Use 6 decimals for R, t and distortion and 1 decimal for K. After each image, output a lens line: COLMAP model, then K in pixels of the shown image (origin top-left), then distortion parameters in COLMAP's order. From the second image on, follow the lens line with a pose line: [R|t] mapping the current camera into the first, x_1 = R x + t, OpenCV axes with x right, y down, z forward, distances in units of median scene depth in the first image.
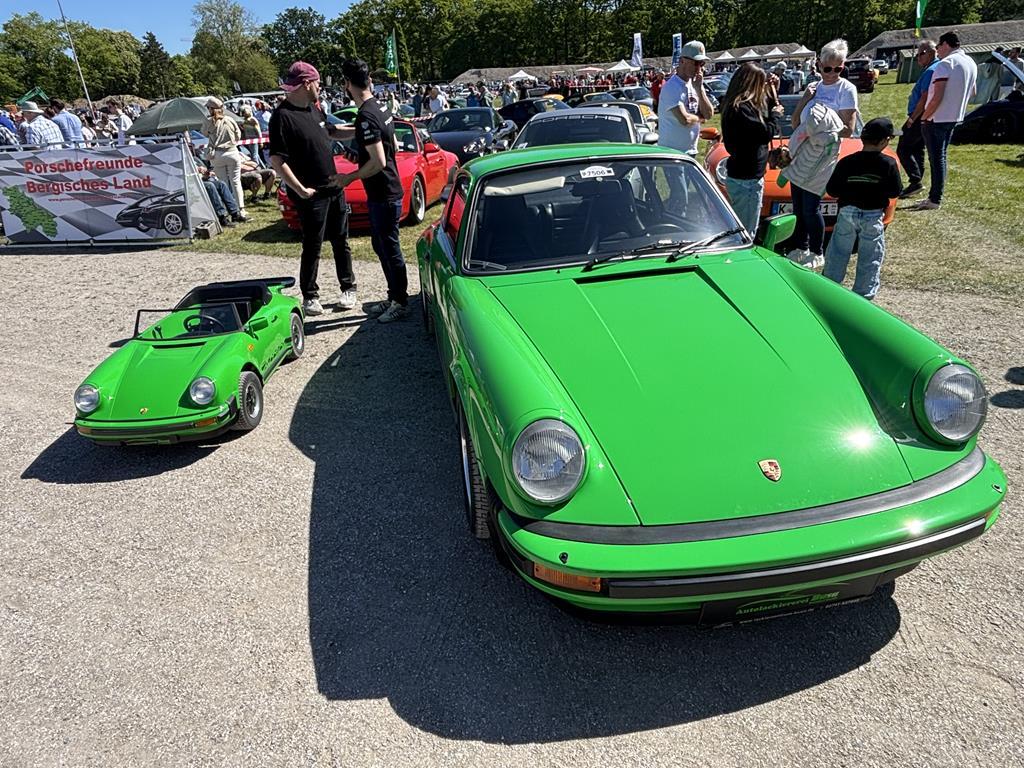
lens RADIAL K [[646.0, 0, 512.4], [0, 646.0, 377.7], [0, 0, 1]] dist [-0.007887, -0.002048]
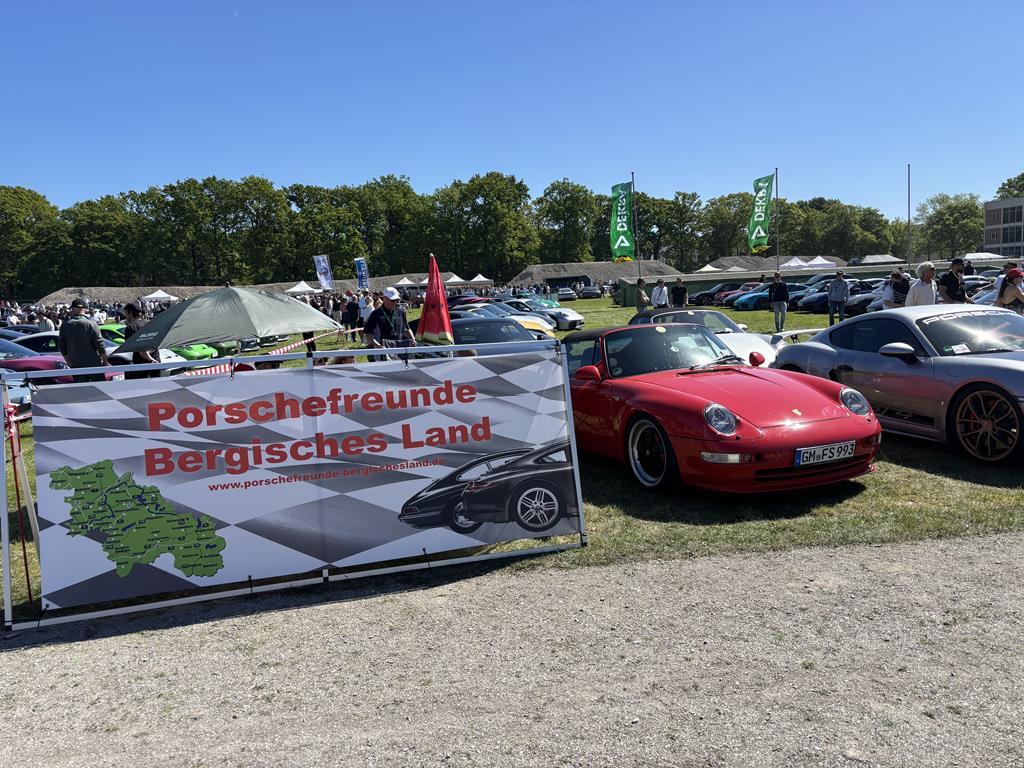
lens RADIAL K [[768.2, 0, 477.5], [0, 768.2, 385.0], [0, 0, 1]] dist [0.034693, -0.033519]
pose [[0.871198, -0.035506, 0.489647, -0.829608], [0.194062, 0.941056, -0.277043, -0.170107], [-0.450949, 0.336381, 0.826736, 0.493716]]
